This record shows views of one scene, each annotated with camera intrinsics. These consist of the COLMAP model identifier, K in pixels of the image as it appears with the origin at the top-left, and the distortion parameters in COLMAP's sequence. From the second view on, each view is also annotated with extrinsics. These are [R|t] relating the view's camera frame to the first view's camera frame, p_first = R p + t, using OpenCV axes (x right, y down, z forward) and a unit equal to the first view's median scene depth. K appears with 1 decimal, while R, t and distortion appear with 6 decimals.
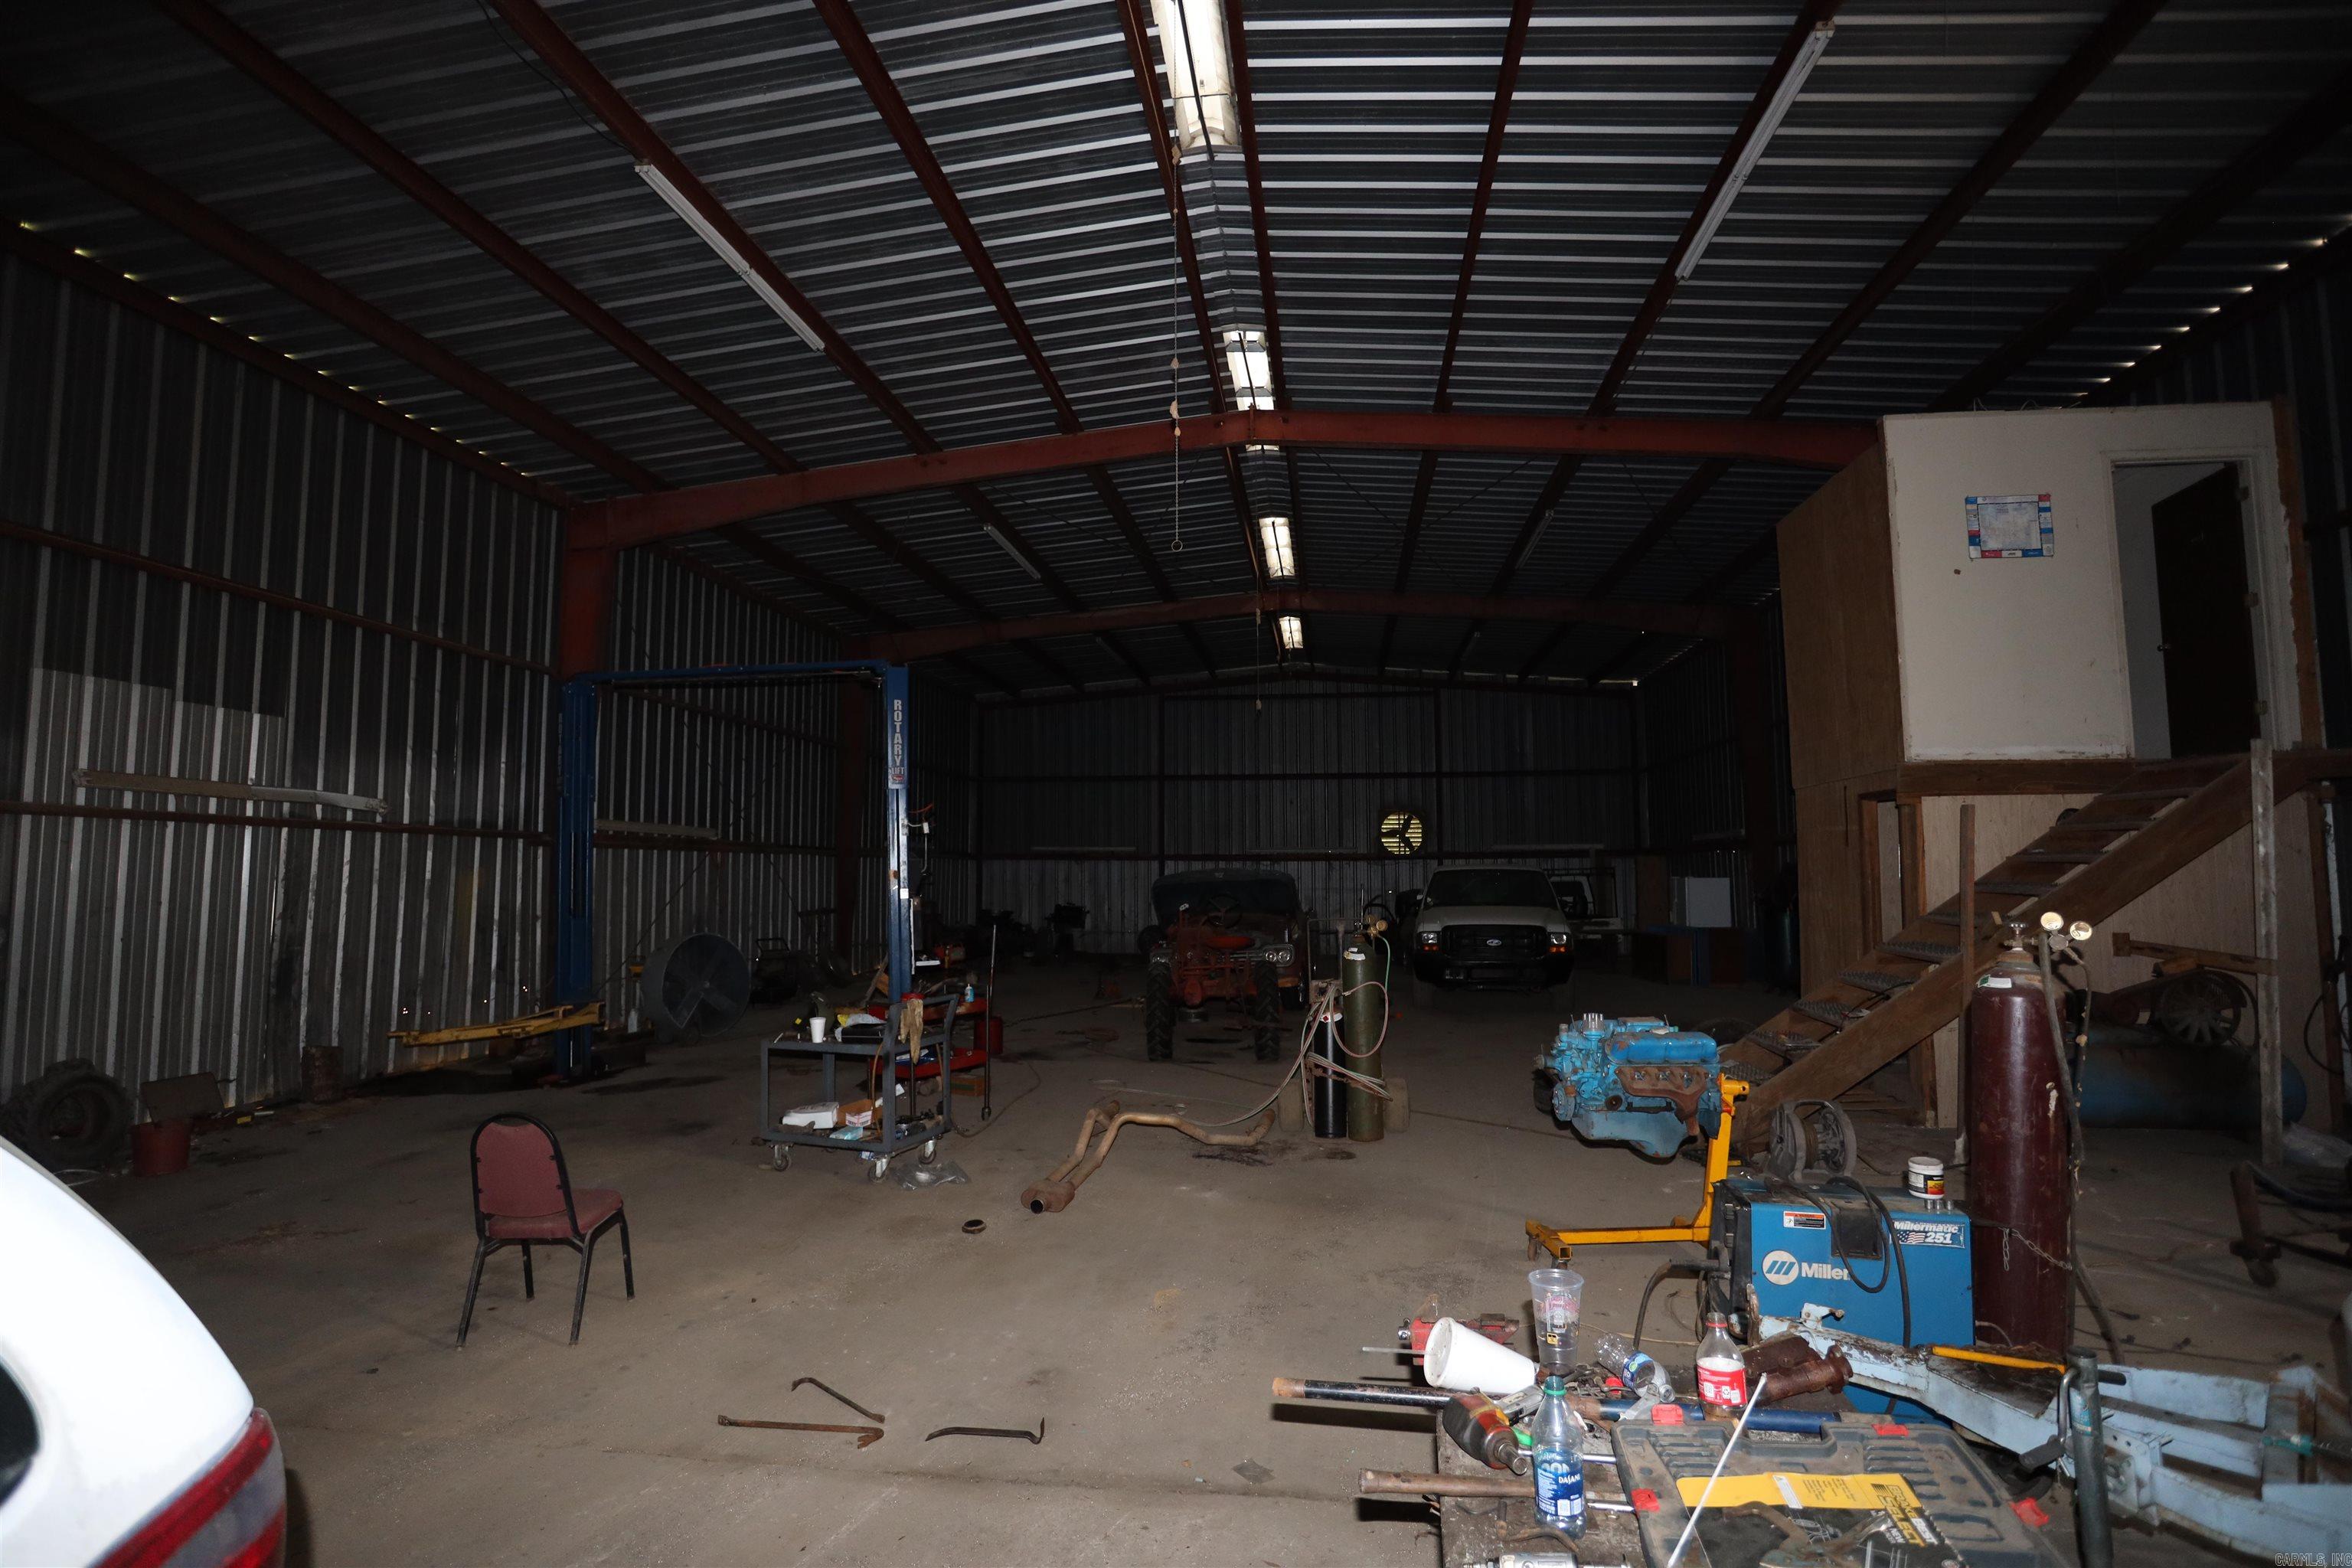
lens RADIAL K [[1224.9, 0, 1174.1], [0, 1224.9, 788.9], [0, 0, 1]] dist [-0.035319, 0.025090]
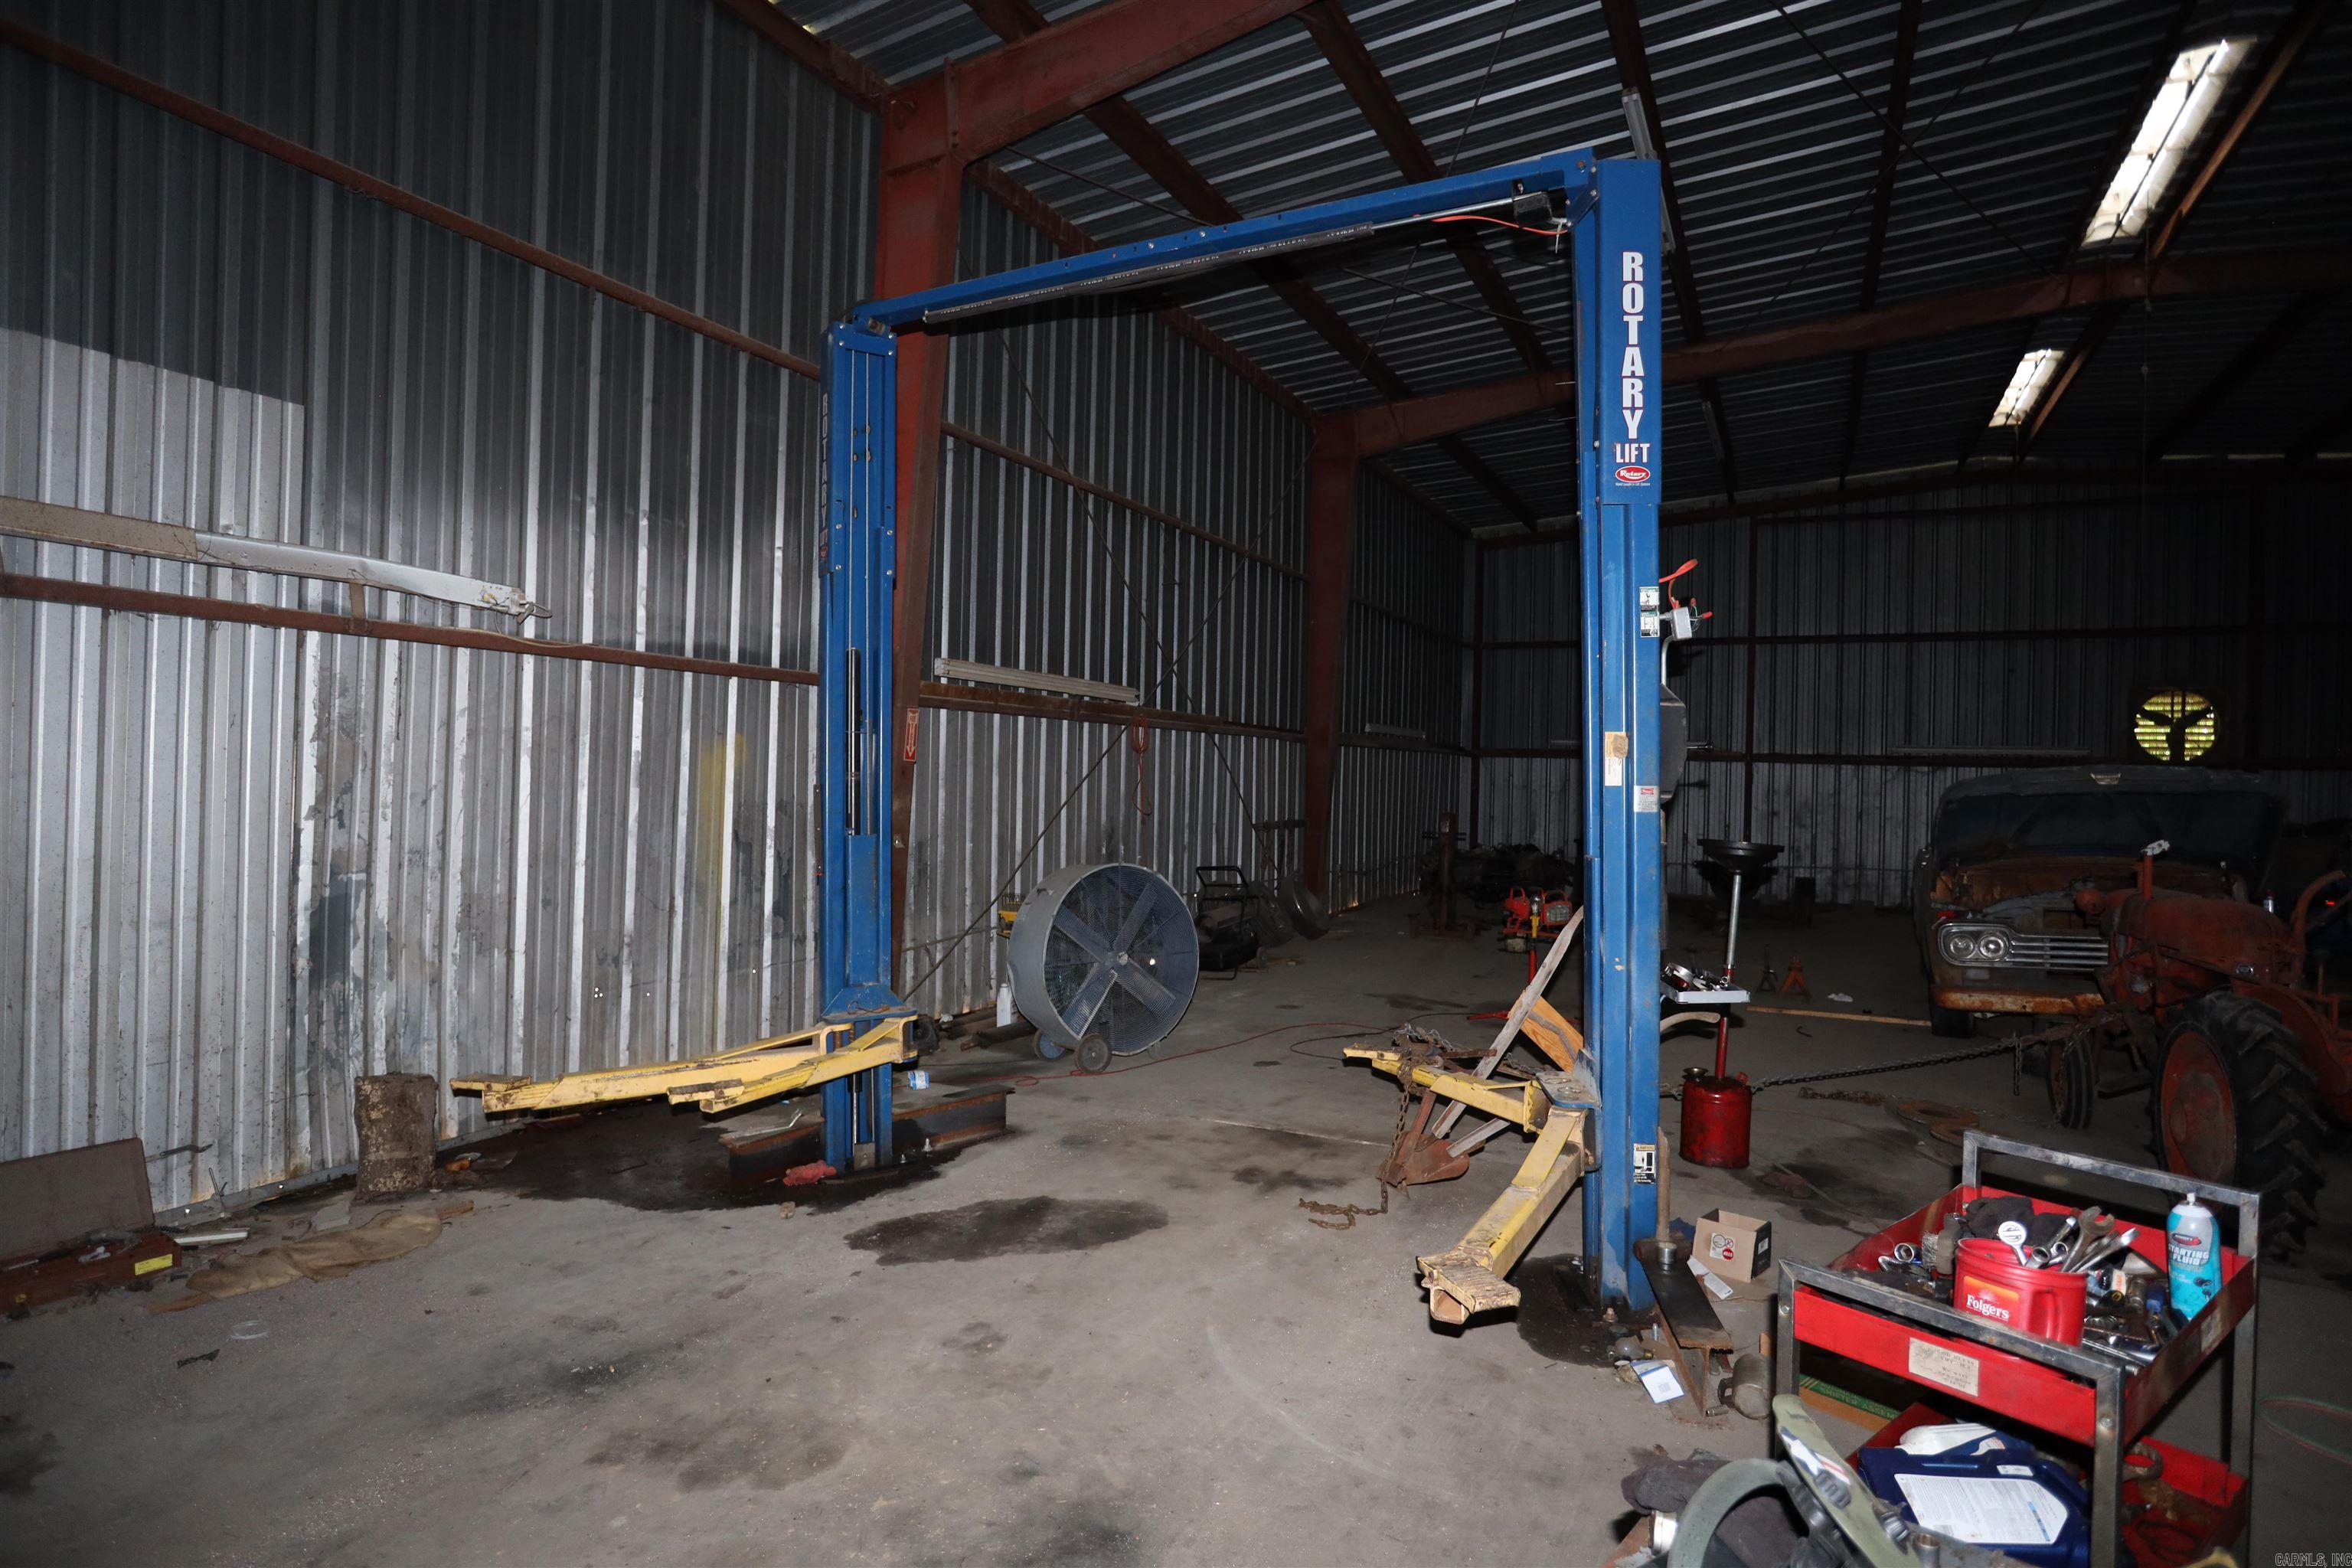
lens RADIAL K [[1281.4, 0, 1176.0], [0, 1281.4, 784.0], [0, 0, 1]] dist [0.000053, -0.000086]
pose [[0.947798, 0.024007, -0.317966, -0.162748], [-0.001268, 0.997438, 0.071528, 0.038207], [0.318868, -0.067391, 0.945400, 0.423989]]
